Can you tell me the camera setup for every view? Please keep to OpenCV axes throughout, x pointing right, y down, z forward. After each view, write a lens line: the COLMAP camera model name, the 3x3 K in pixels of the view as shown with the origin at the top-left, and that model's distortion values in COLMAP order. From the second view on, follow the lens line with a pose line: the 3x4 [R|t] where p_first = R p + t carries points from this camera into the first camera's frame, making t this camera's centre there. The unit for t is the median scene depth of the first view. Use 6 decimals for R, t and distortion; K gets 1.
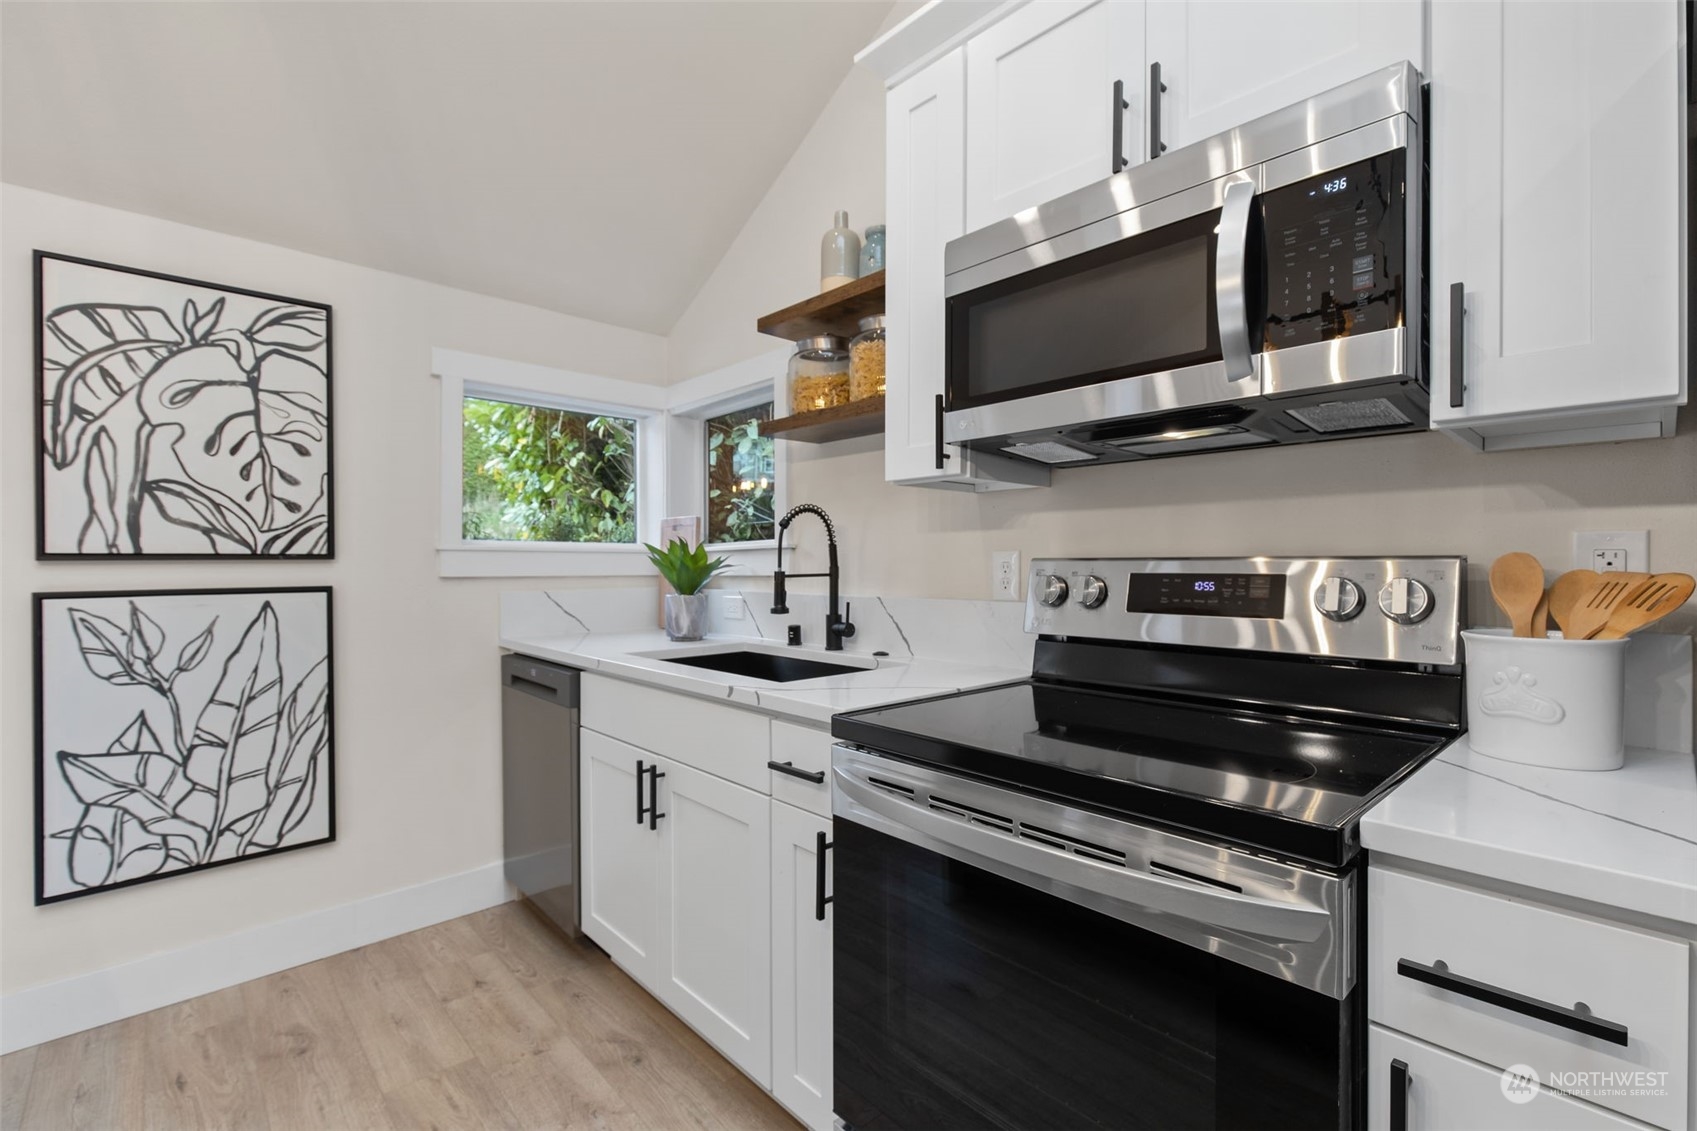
lens RADIAL K [[761.4, 0, 867.1], [0, 761.4, 564.0], [0, 0, 1]] dist [0.002638, -0.000140]
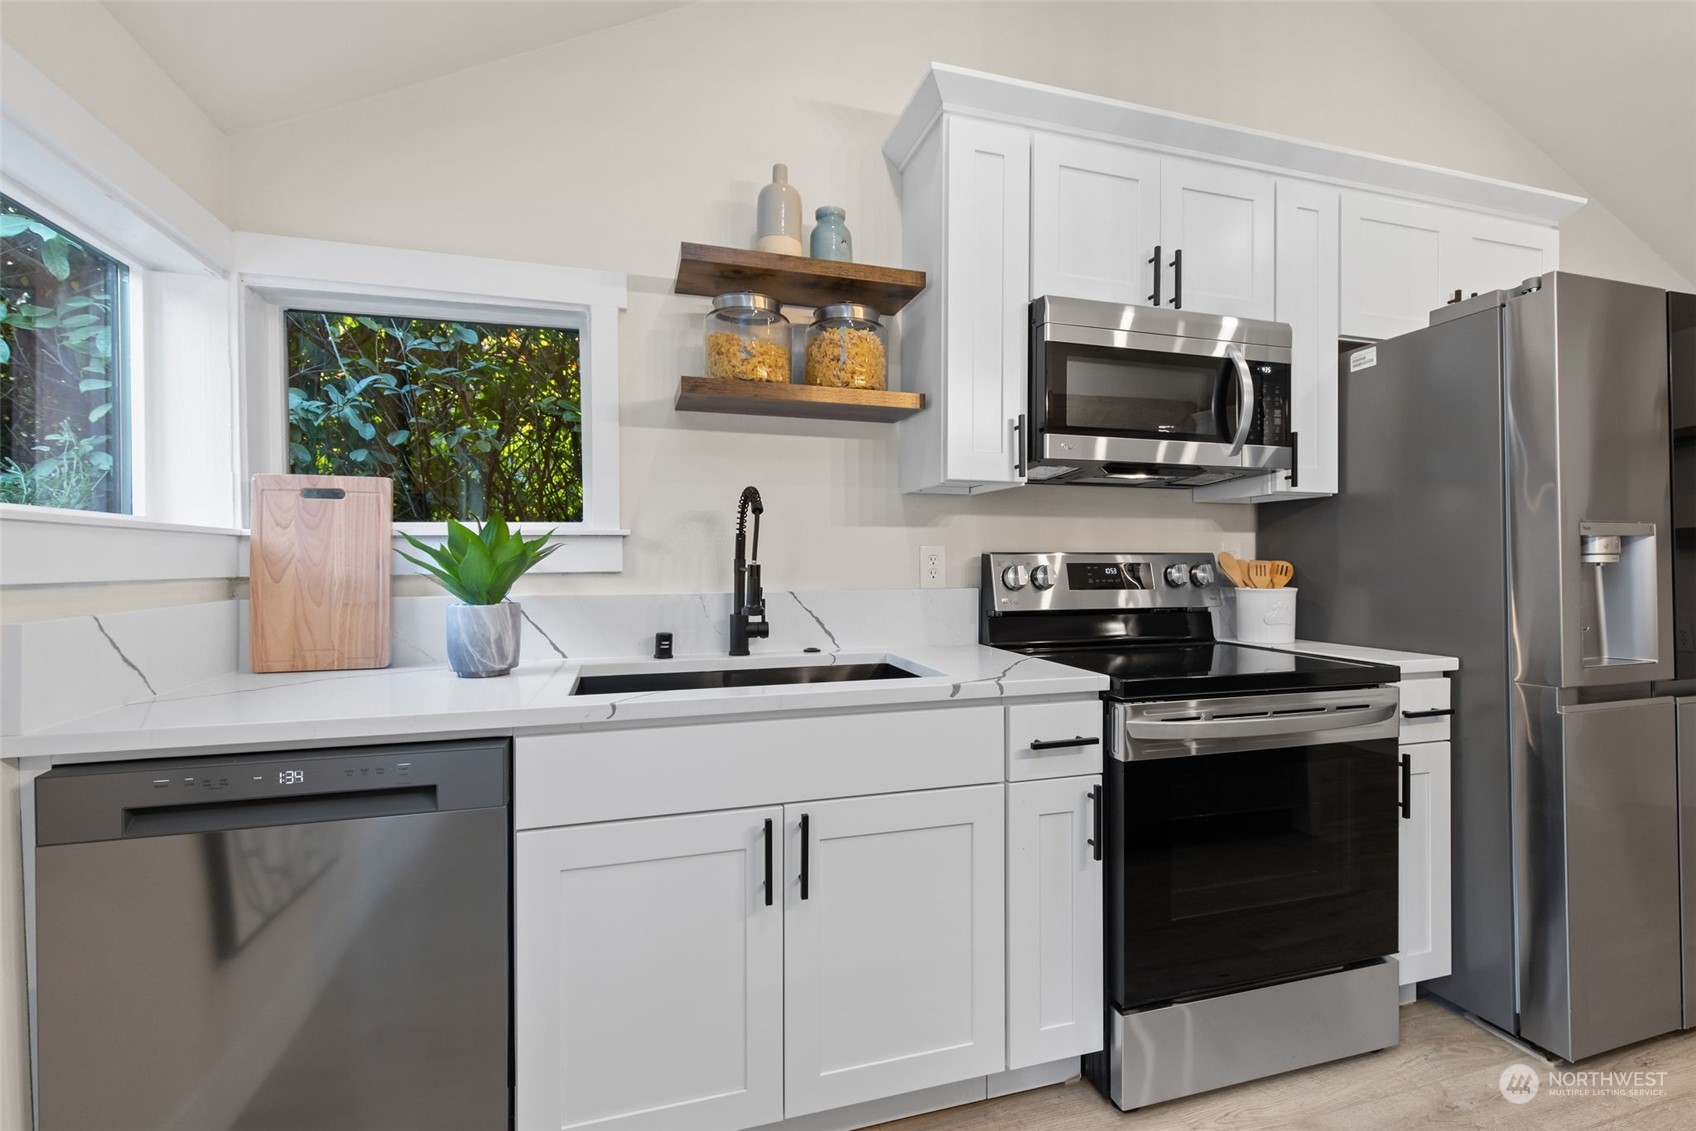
lens RADIAL K [[761.0, 0, 866.6], [0, 761.0, 564.0], [0, 0, 1]] dist [0.002638, -0.000140]
pose [[0.434279, -0.003257, 0.900772, -0.948740], [-0.000064, 0.999993, 0.003647, 0.006827], [-0.900778, -0.001642, 0.434276, 0.608718]]
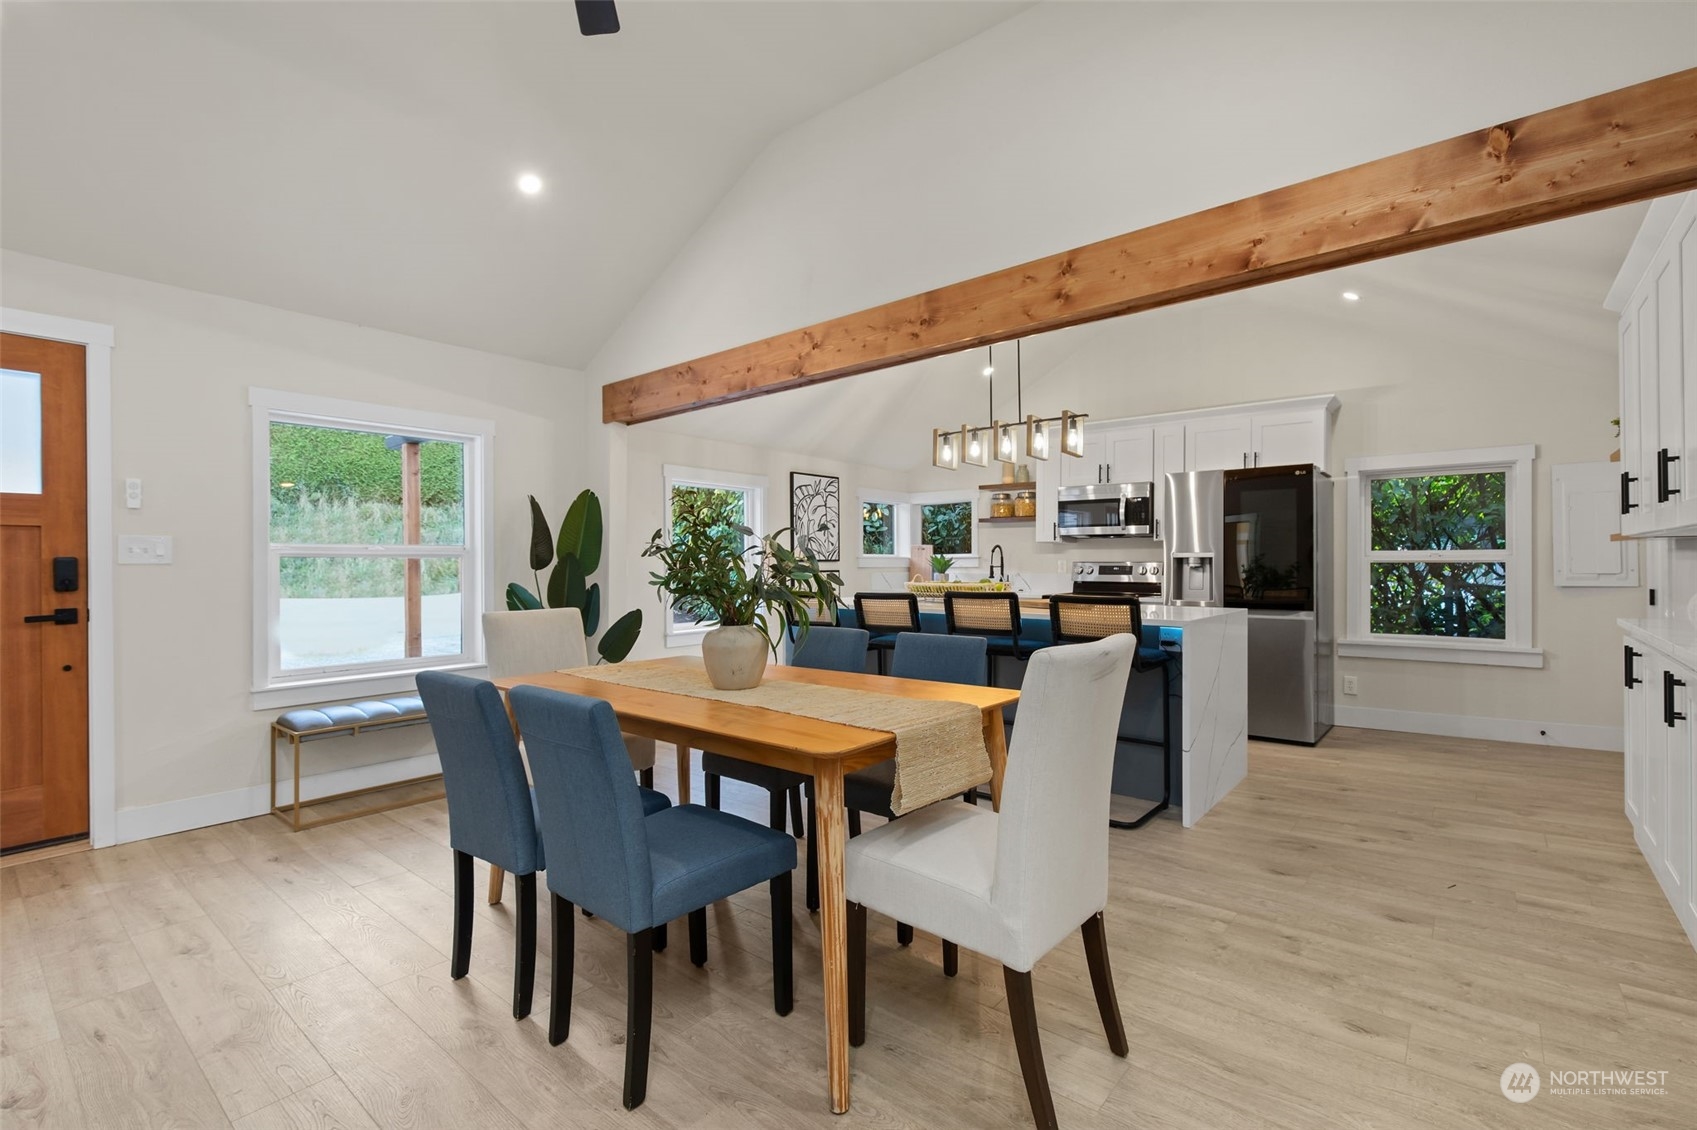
lens RADIAL K [[761.4, 0, 867.1], [0, 761.4, 563.5], [0, 0, 1]] dist [0.002638, -0.000140]
pose [[0.991753, 0.002057, 0.128144, -1.250179], [-0.002606, 0.999988, 0.004123, -0.012383], [-0.128134, -0.004423, 0.991747, -2.568265]]
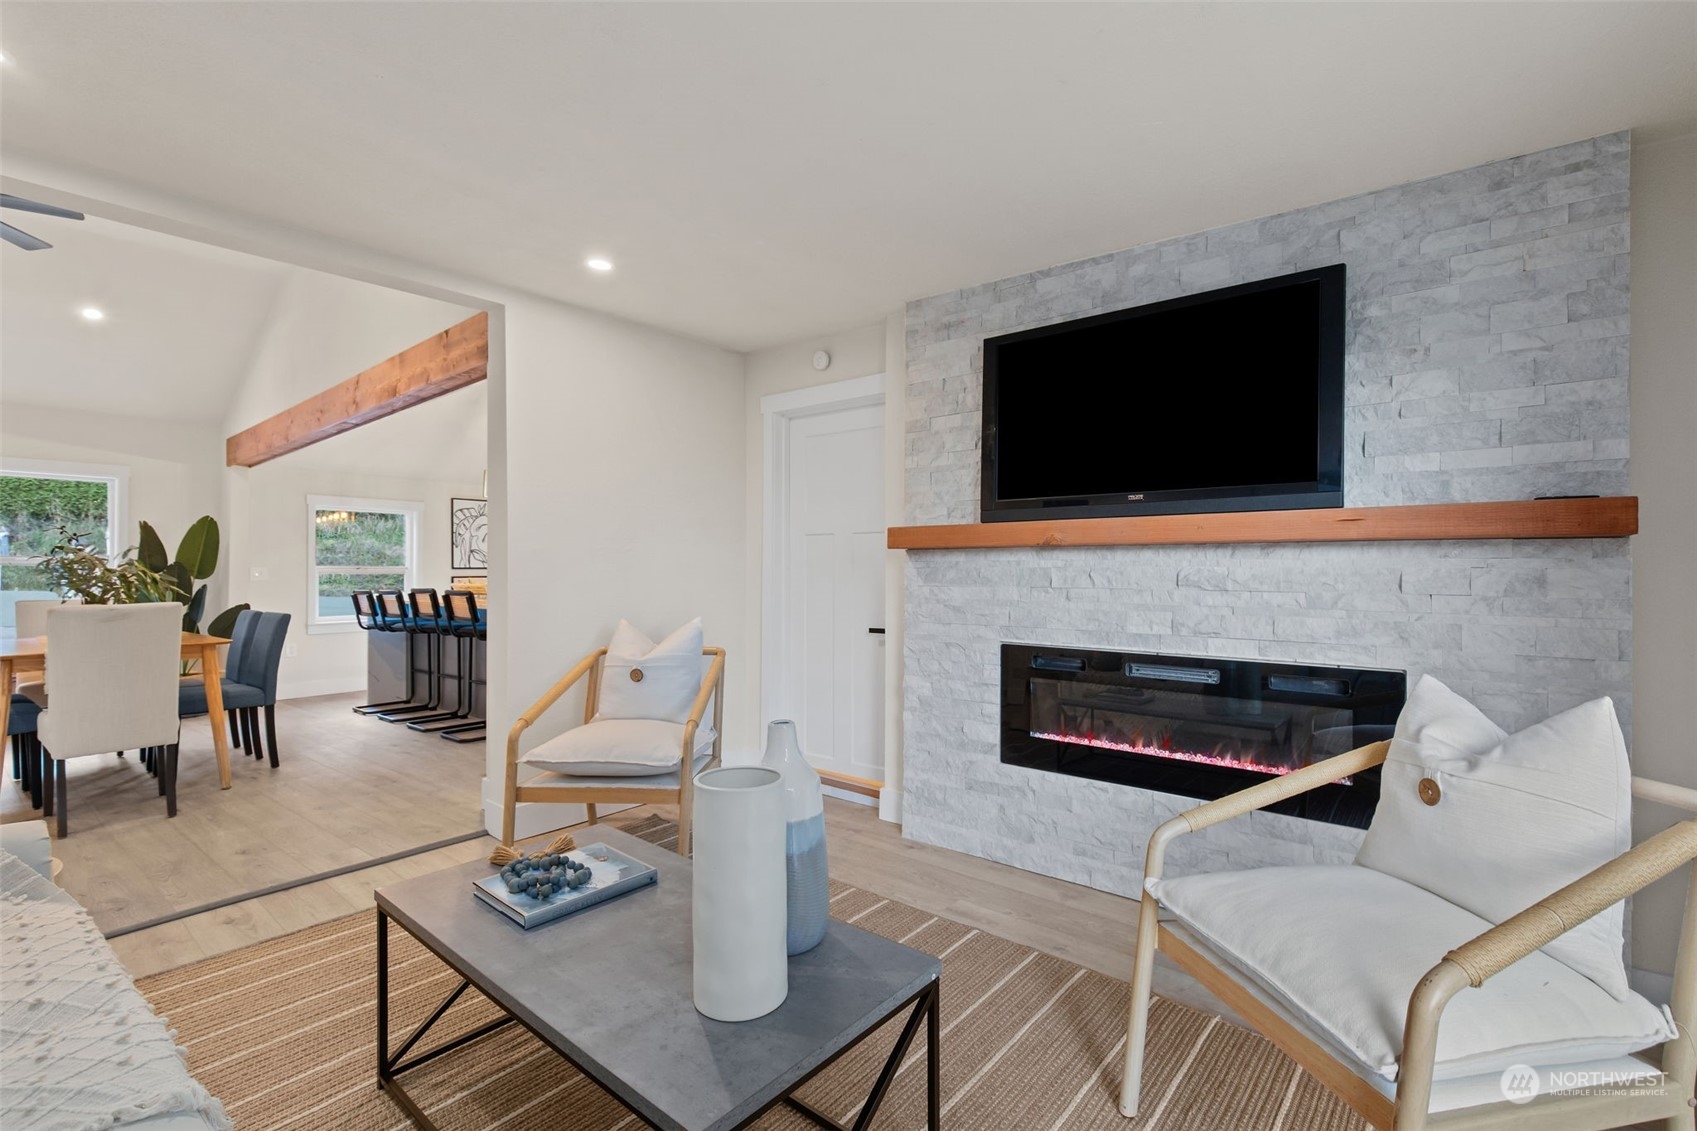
lens RADIAL K [[761.4, 0, 867.1], [0, 761.4, 564.0], [0, 0, 1]] dist [0.002638, -0.000140]
pose [[0.990802, 0.002252, 0.135298, 0.703623], [-0.001162, 0.999966, -0.008131, -0.000958], [-0.135312, 0.007899, 0.990772, -3.804324]]
